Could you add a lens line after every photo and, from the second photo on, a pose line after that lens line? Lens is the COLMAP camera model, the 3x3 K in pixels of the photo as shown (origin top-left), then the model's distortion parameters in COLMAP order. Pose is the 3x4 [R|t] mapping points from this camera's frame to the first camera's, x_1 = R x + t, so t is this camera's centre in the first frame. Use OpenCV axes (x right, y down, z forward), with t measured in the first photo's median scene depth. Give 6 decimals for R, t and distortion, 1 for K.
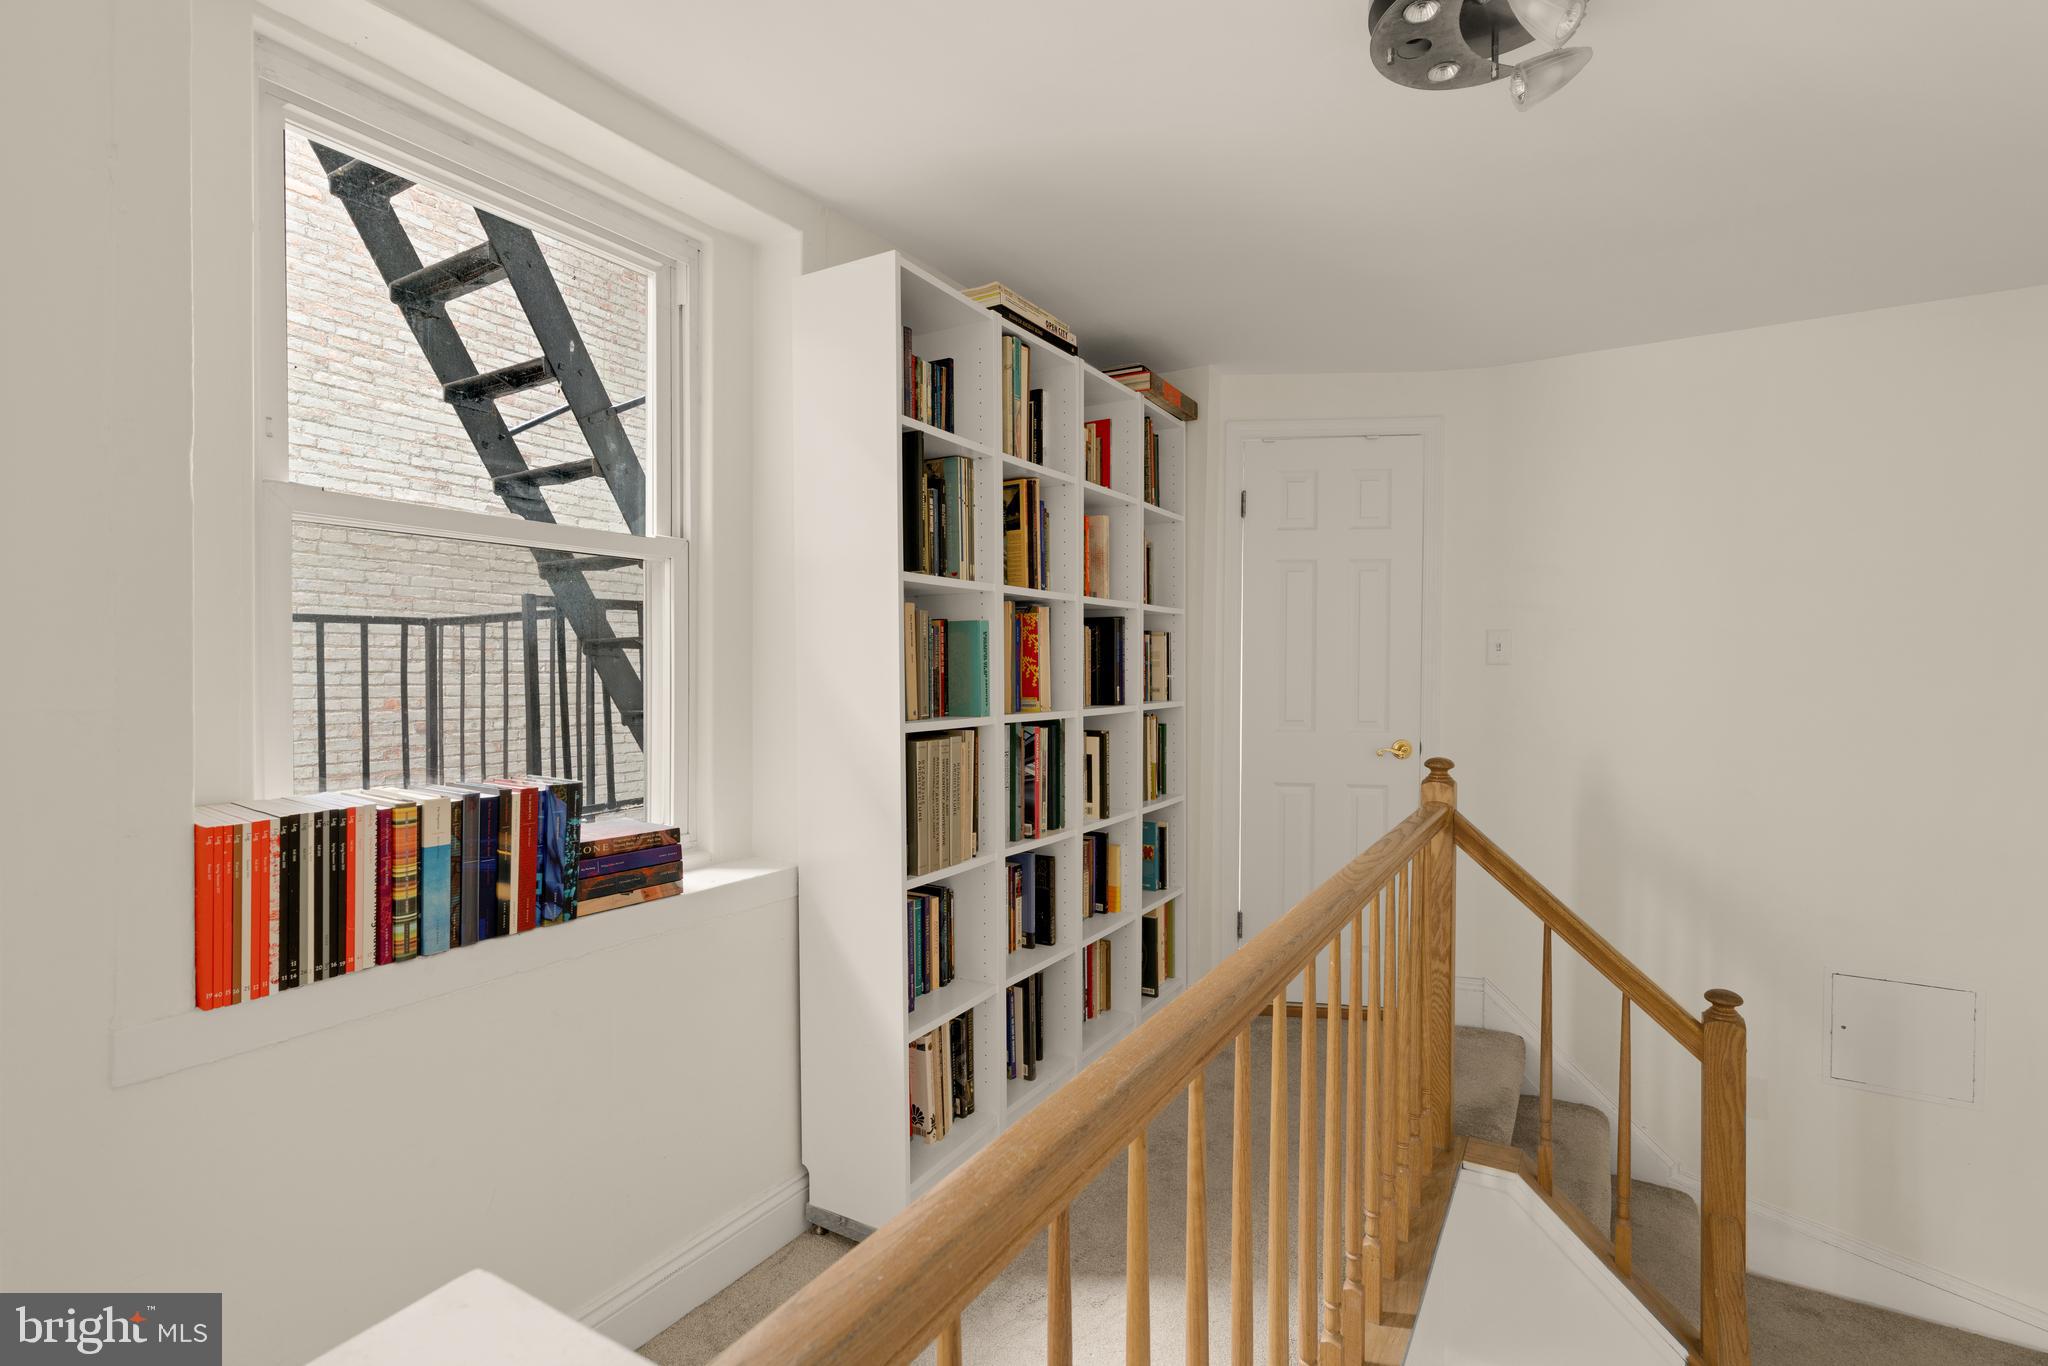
lens RADIAL K [[969.2, 0, 1020.0], [0, 969.2, 680.5], [0, 0, 1]] dist [0.005537, -0.002474]
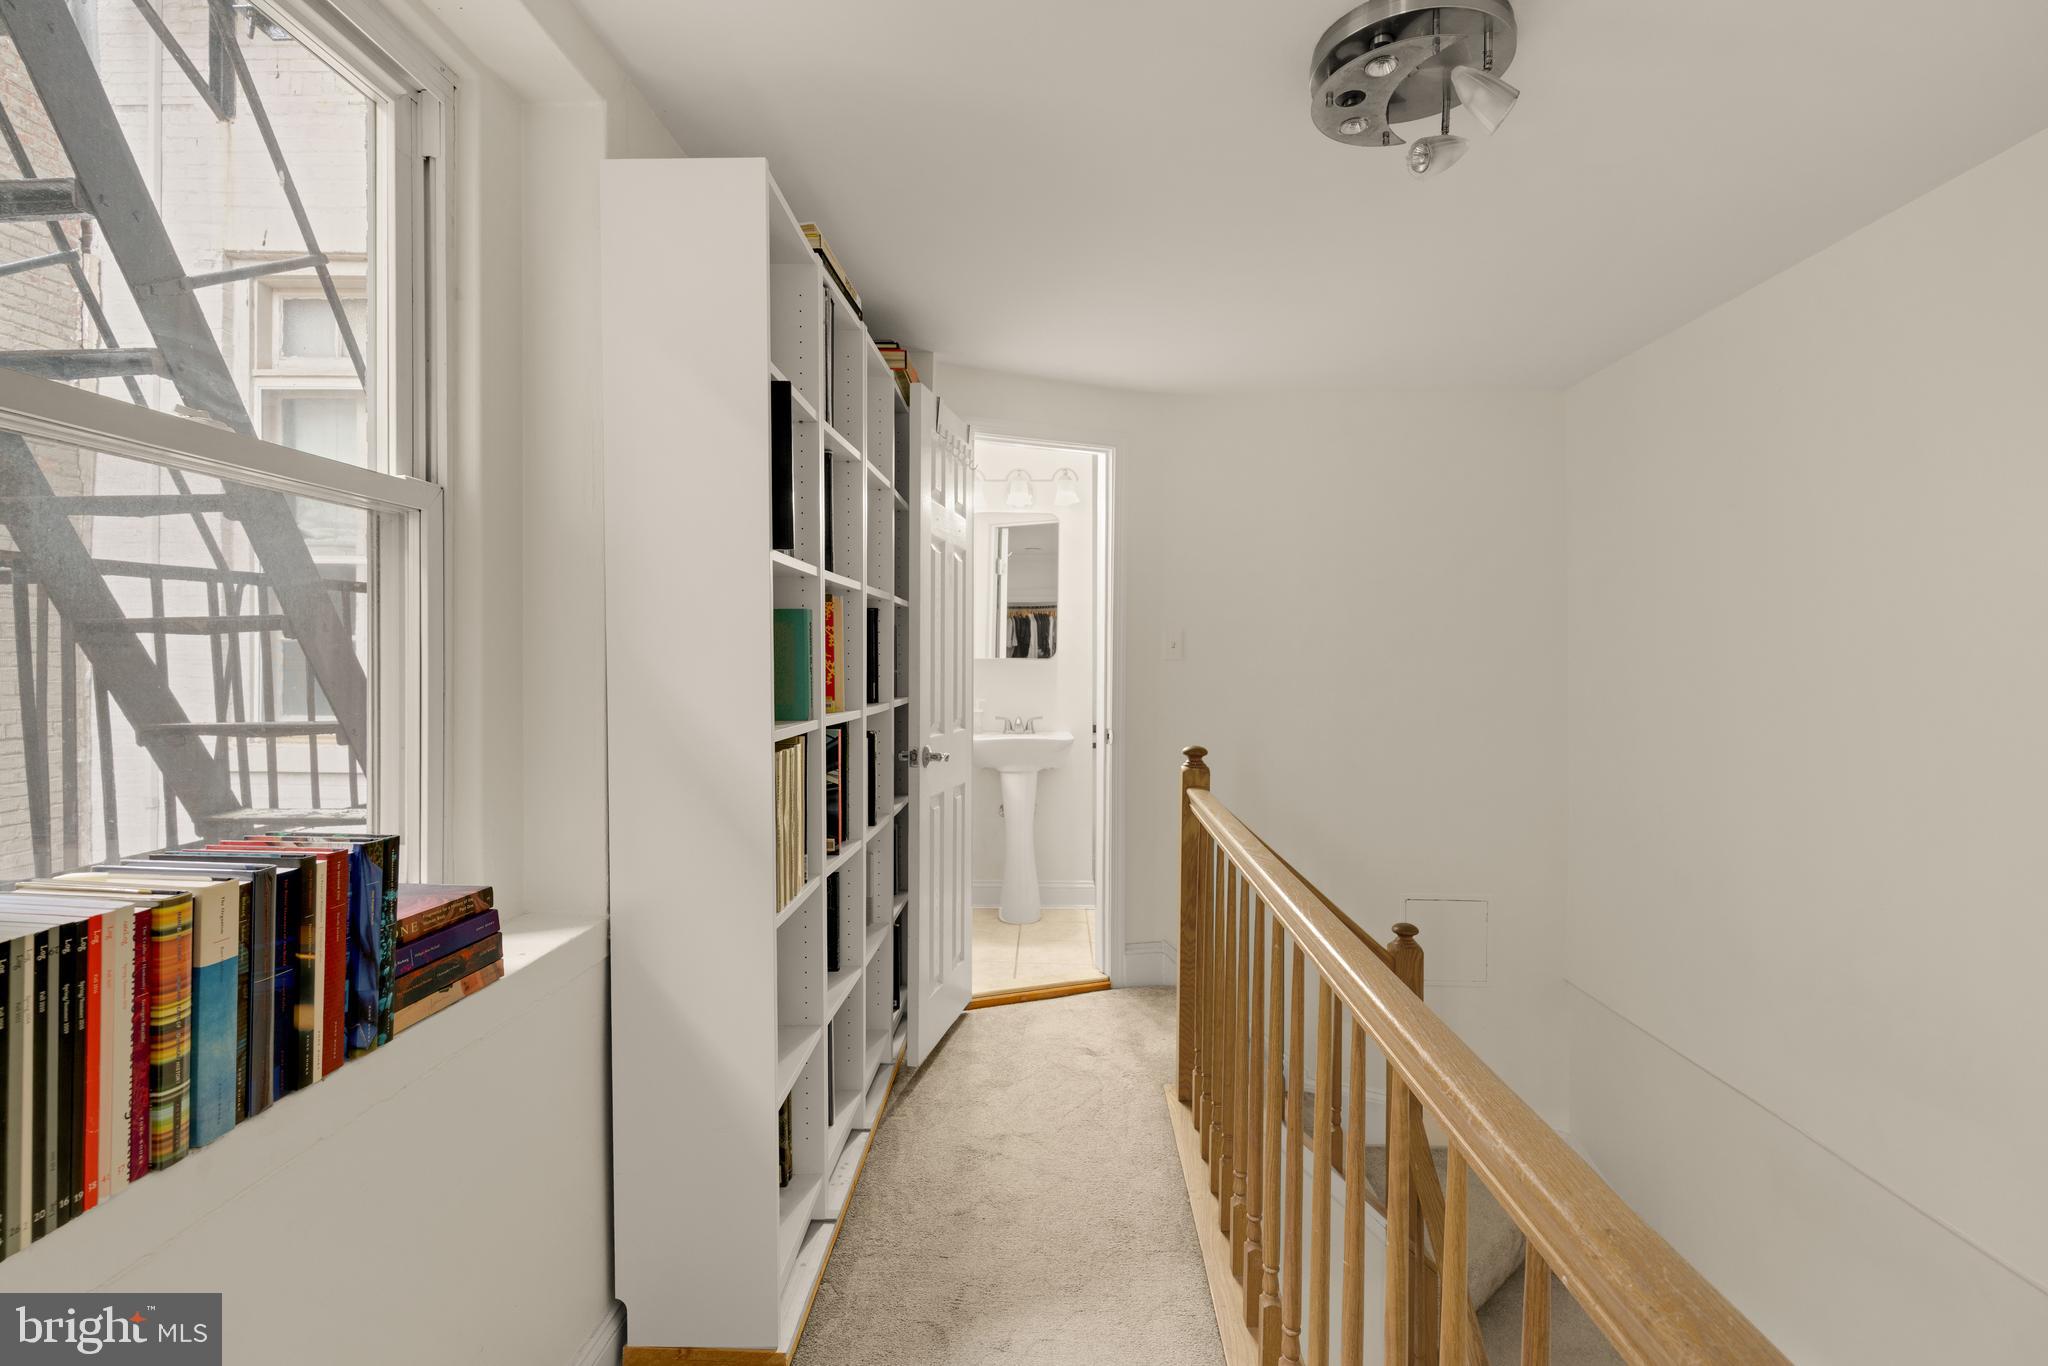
lens RADIAL K [[969.2, 0, 1026.2], [0, 969.2, 677.6], [0, 0, 1]] dist [0.005537, -0.002474]
pose [[0.872890, -0.004986, 0.487891, -0.431842], [0.002203, 0.999978, 0.006277, -0.008366], [-0.487912, -0.004404, 0.872882, 0.215941]]
